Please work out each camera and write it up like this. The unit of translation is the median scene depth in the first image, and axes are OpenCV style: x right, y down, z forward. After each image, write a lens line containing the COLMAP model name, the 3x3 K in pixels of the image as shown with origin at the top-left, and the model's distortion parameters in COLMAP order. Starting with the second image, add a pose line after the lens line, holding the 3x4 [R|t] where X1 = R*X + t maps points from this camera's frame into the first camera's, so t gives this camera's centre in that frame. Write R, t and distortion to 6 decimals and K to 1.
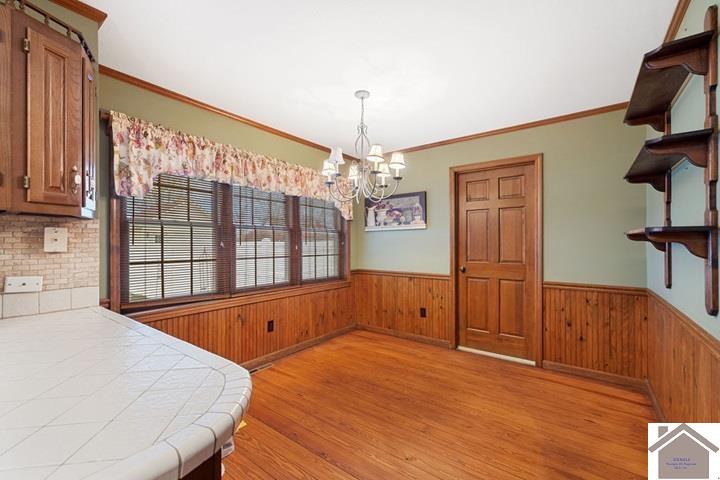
lens RADIAL K [[300.1, 0, 358.4], [0, 300.1, 245.0], [0, 0, 1]] dist [-0.000763, -0.000081]
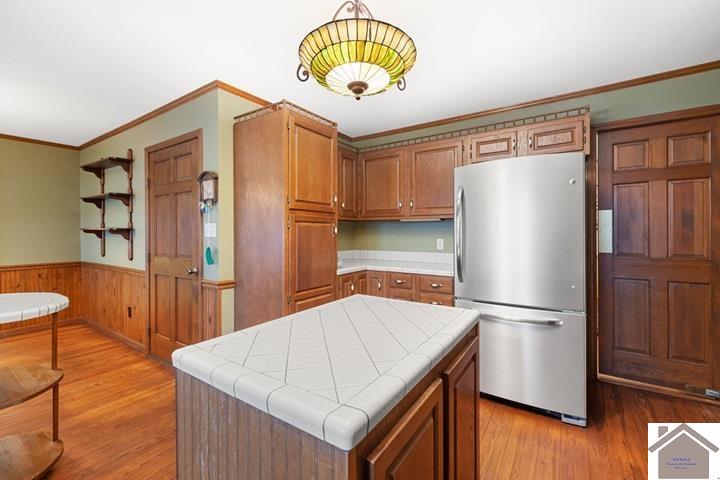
lens RADIAL K [[309.4, 0, 358.8], [0, 309.4, 236.6], [0, 0, 1]] dist [-0.001664, -0.000326]
pose [[-0.064661, -0.004123, 0.997899, -0.851664], [0.002971, 0.999986, 0.004324, 0.003393], [-0.997903, 0.003244, -0.064648, -0.431929]]
